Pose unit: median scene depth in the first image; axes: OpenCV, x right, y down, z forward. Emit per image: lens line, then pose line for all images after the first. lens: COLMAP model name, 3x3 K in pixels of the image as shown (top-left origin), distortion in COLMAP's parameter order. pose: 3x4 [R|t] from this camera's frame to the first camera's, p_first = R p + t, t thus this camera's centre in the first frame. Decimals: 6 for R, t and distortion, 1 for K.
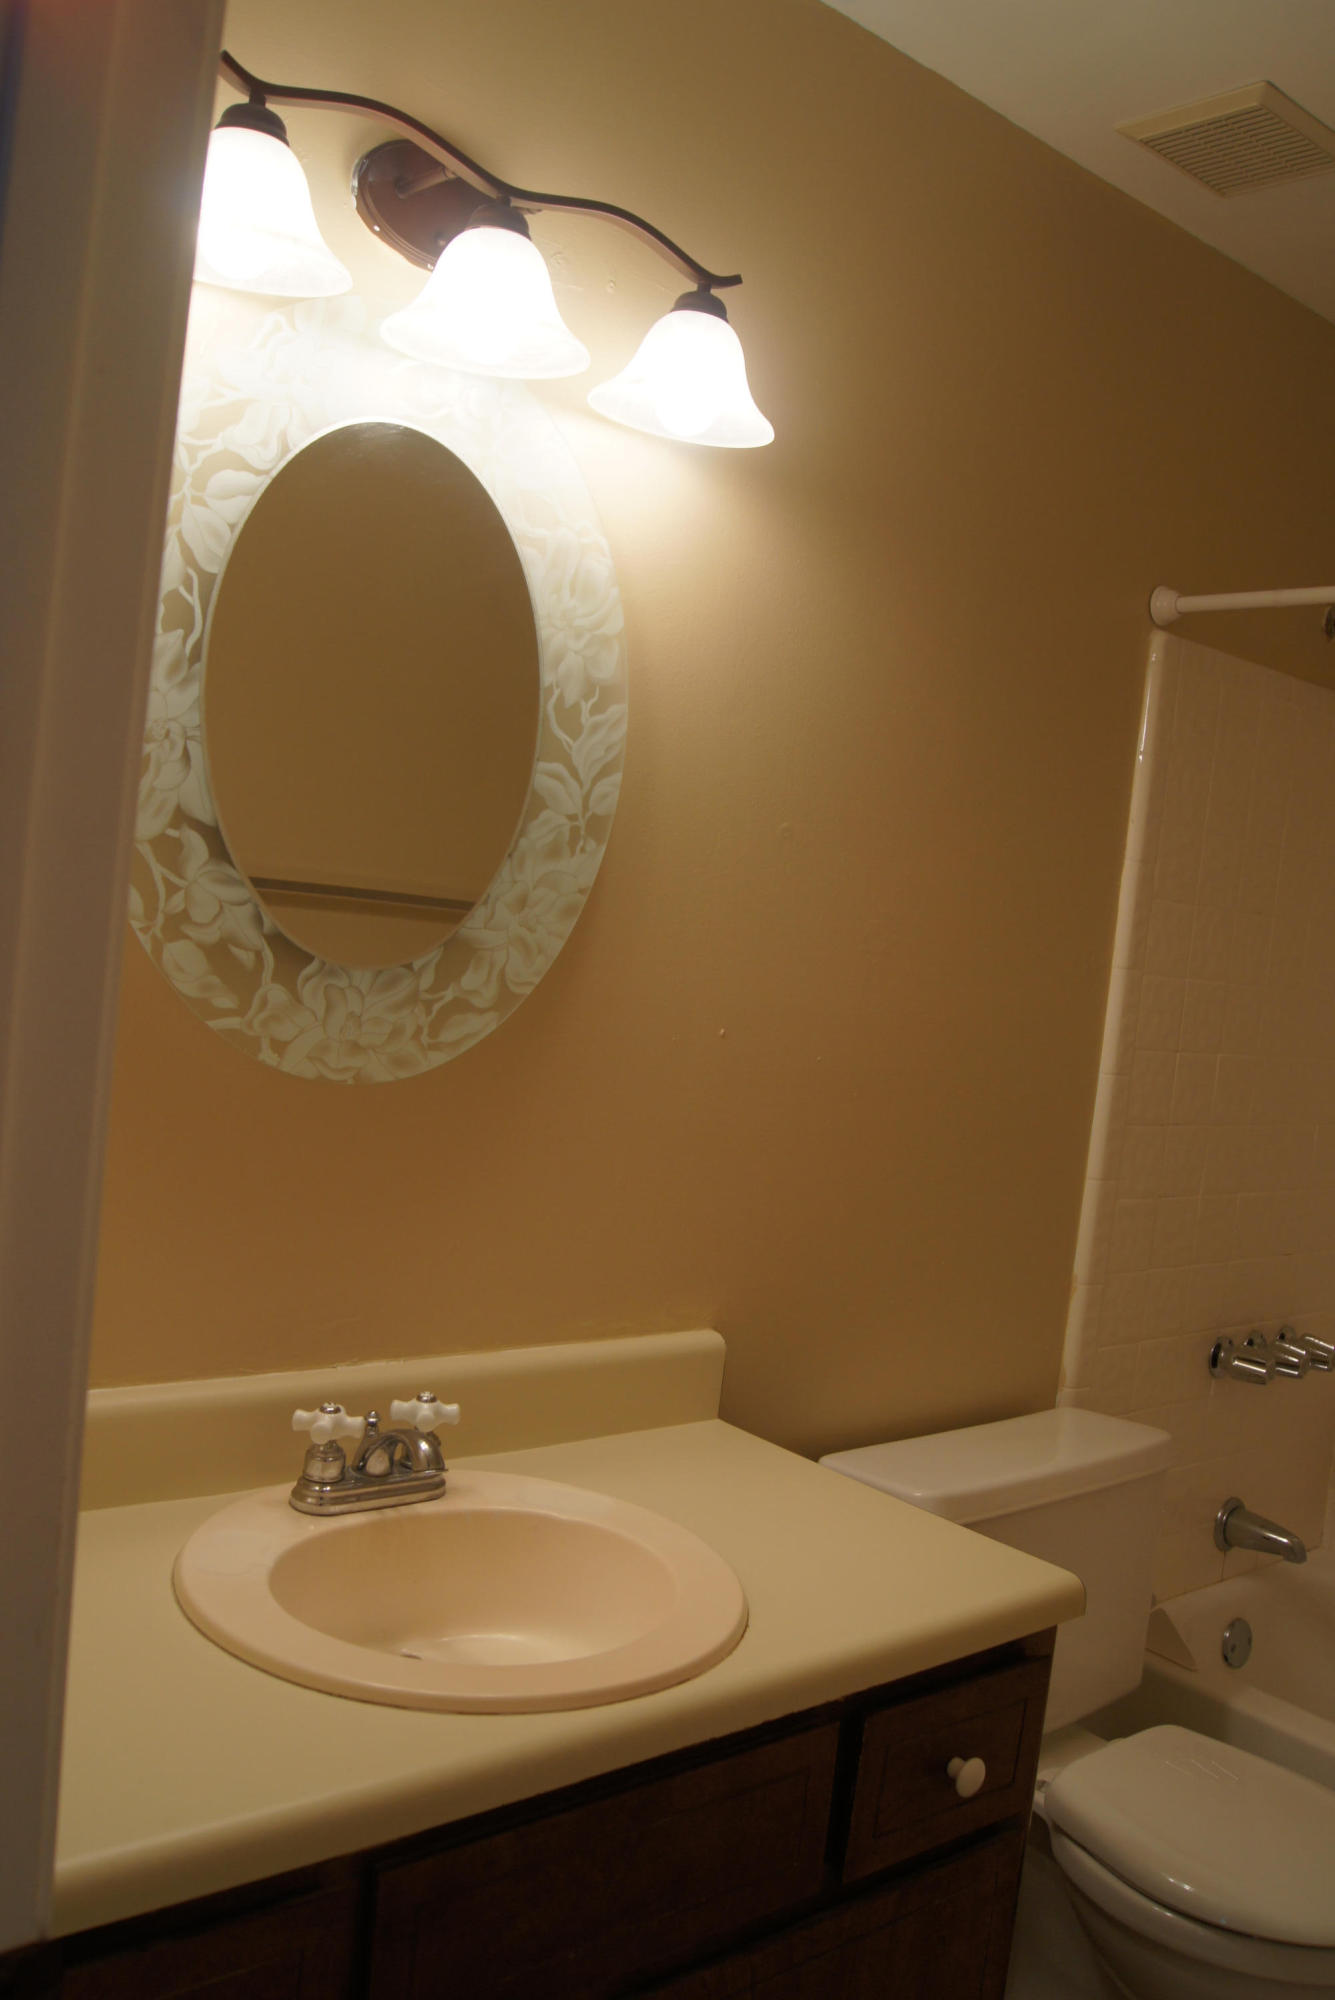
lens RADIAL K [[1651.5, 0, 667.5], [0, 1651.5, 1000.0], [0, 0, 1]] dist [-0.080729, 0.014174]
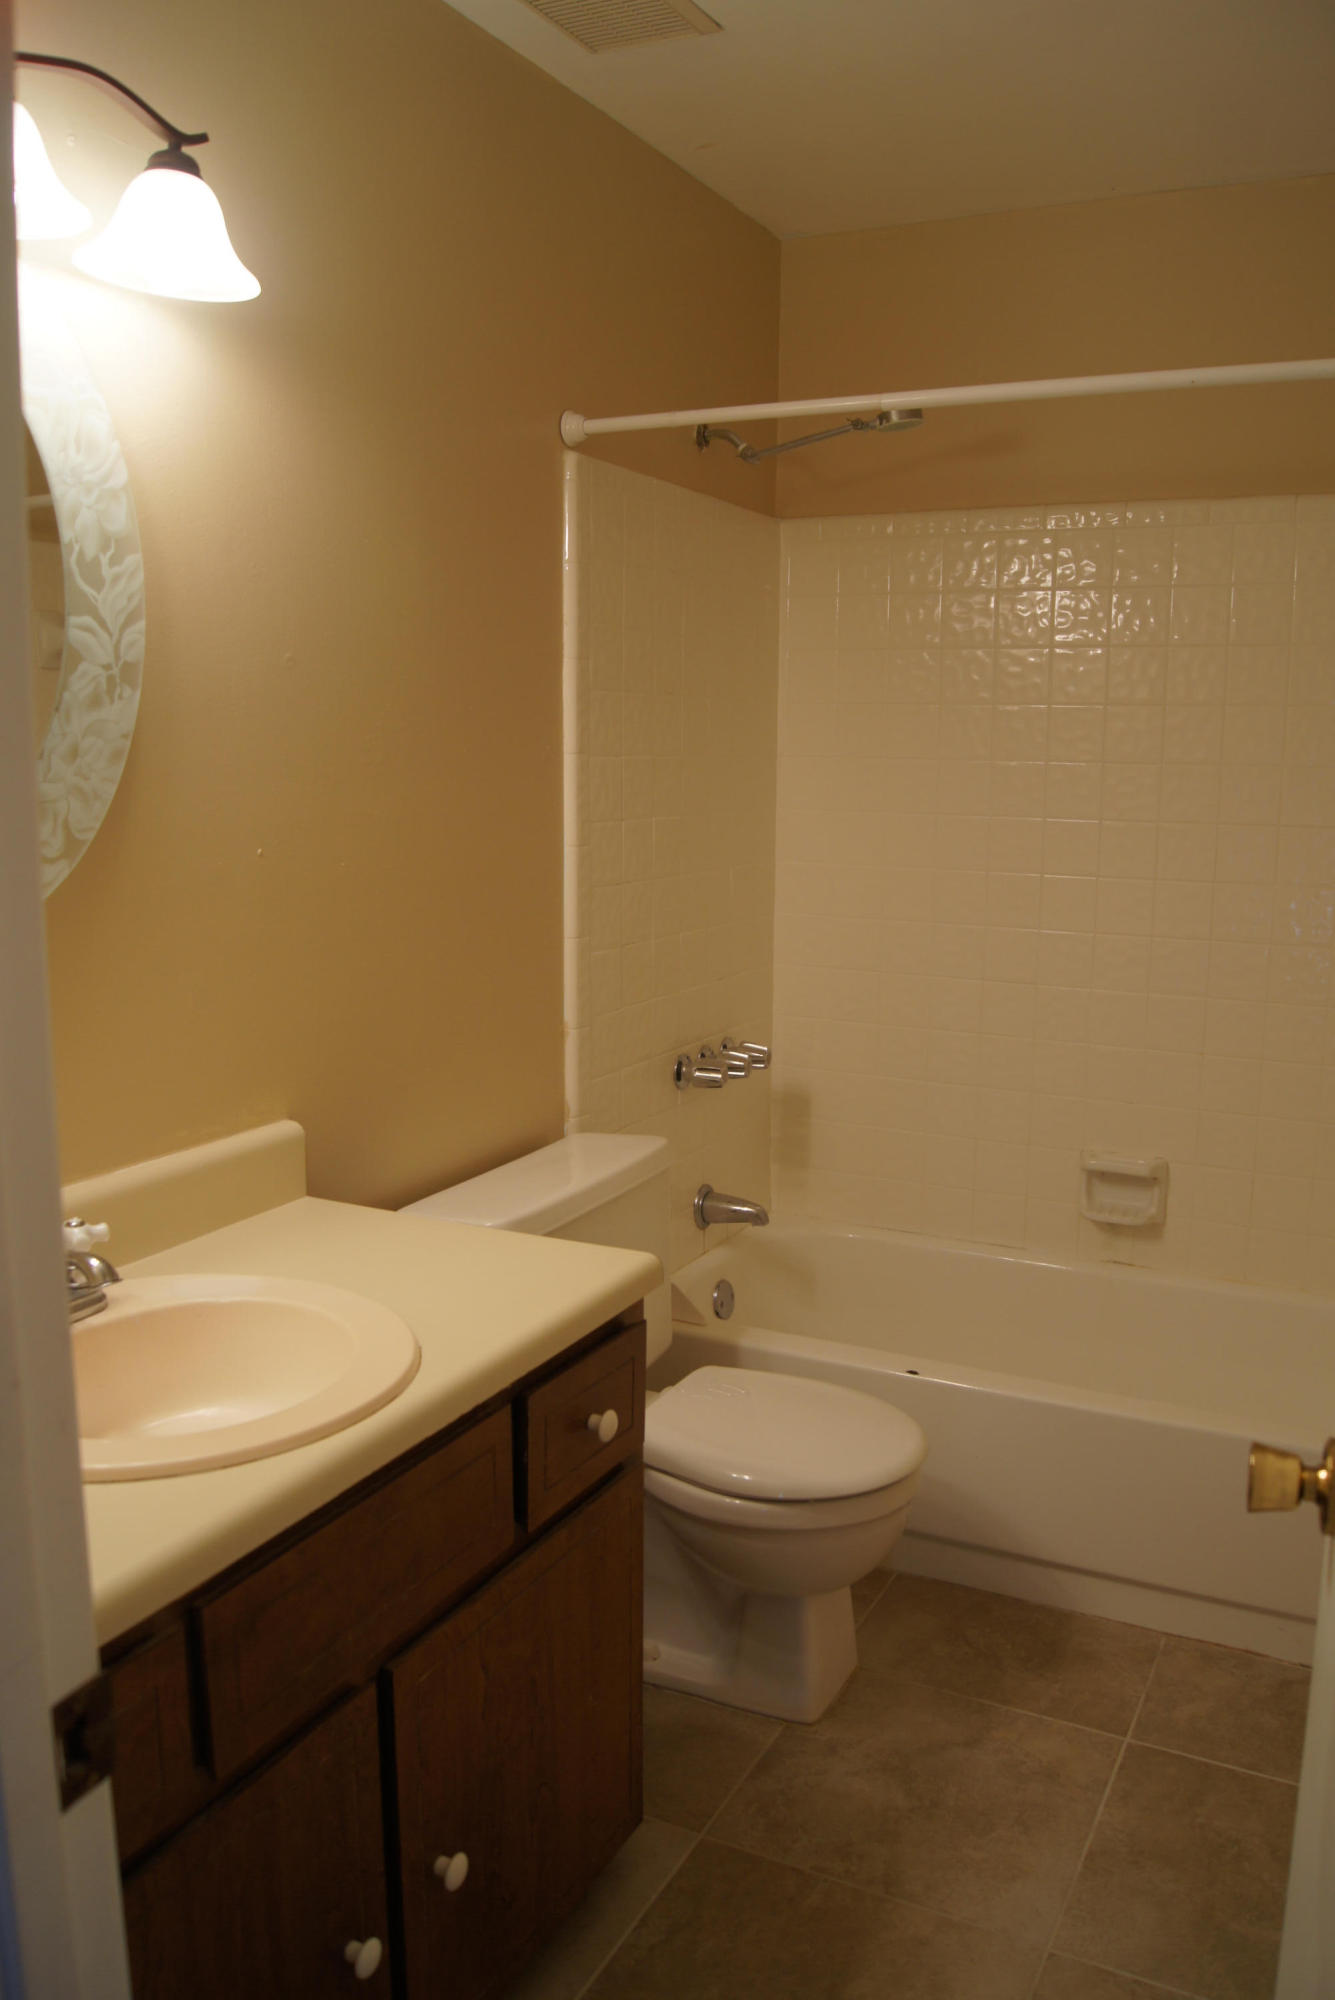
lens RADIAL K [[1546.8, 0, 667.5], [0, 1546.8, 1000.0], [0, 0, 1]] dist [-0.087354, 0.015829]
pose [[0.917934, -0.161865, 0.362211, -0.116729], [0.113160, 0.981880, 0.152005, -0.009278], [-0.380252, -0.098542, 0.919618, -0.051280]]
